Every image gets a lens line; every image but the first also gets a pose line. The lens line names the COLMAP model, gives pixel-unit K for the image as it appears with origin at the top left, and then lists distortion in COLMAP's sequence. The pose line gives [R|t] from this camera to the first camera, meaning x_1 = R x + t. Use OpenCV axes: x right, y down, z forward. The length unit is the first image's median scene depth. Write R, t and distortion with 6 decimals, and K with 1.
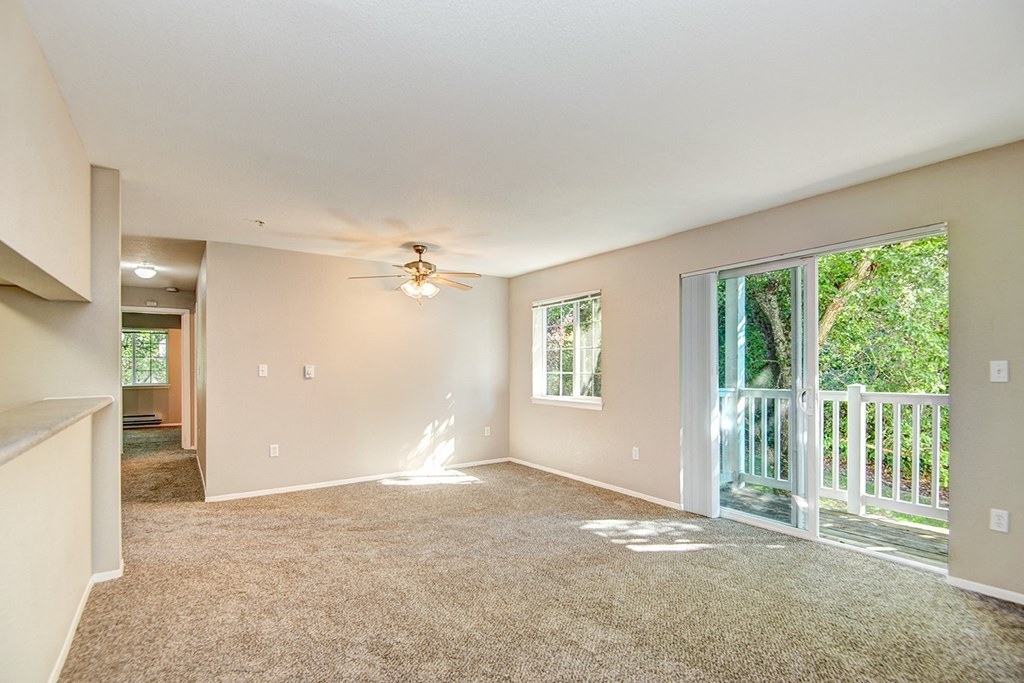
lens RADIAL K [[515.8, 0, 496.7], [0, 515.8, 364.5], [0, 0, 1]] dist [0.001481, 0.000052]
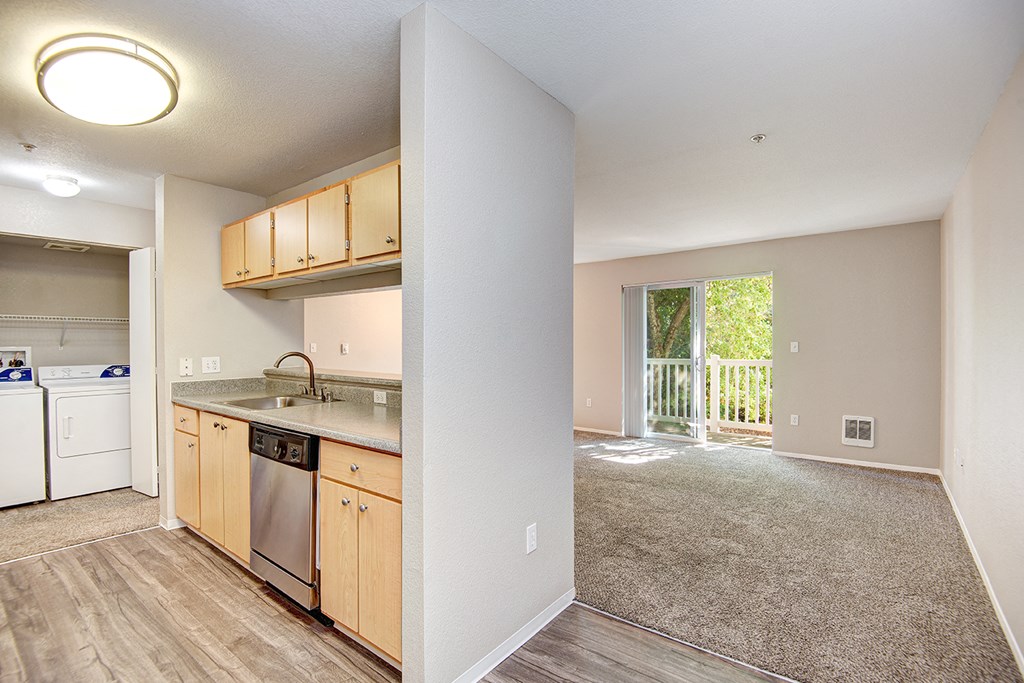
lens RADIAL K [[475.2, 0, 516.0], [0, 475.2, 344.7], [0, 0, 1]] dist [-0.000296, -0.014671]
pose [[0.953955, -0.001858, 0.299944, -0.307002], [-0.000984, 0.999956, 0.009322, -0.006308], [-0.299948, -0.009188, 0.953911, -0.219557]]
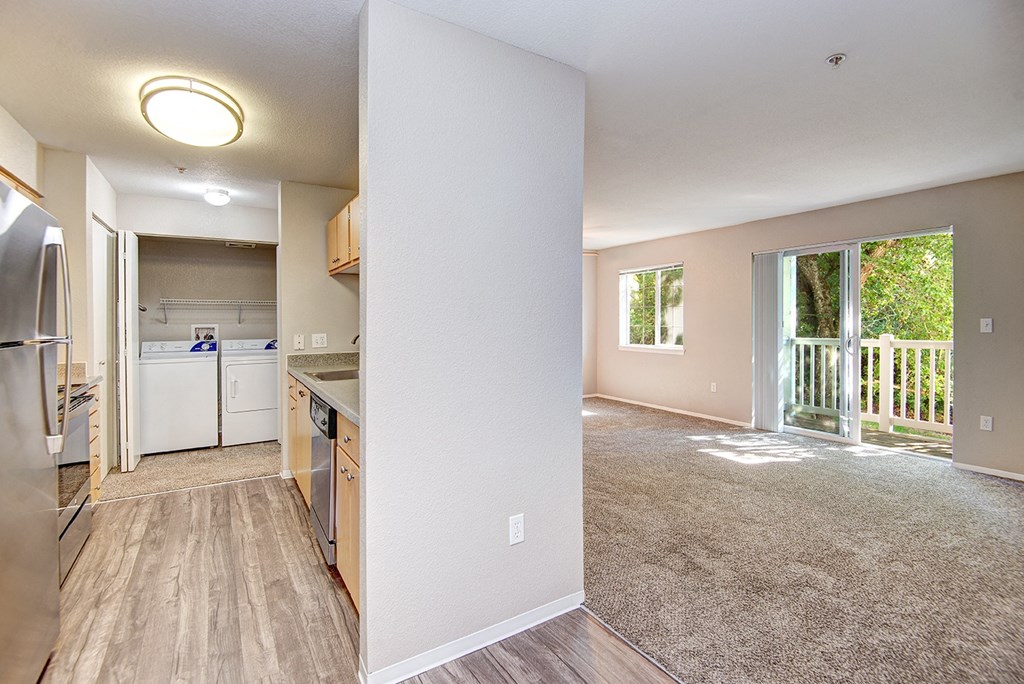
lens RADIAL K [[478.9, 0, 511.0], [0, 478.9, 320.5], [0, 0, 1]] dist [0.012340, -0.017352]
pose [[0.998845, -0.003514, -0.047915, -0.169032], [0.003938, 0.999954, 0.008758, -0.009678], [0.047882, -0.008937, 0.998813, -0.224484]]
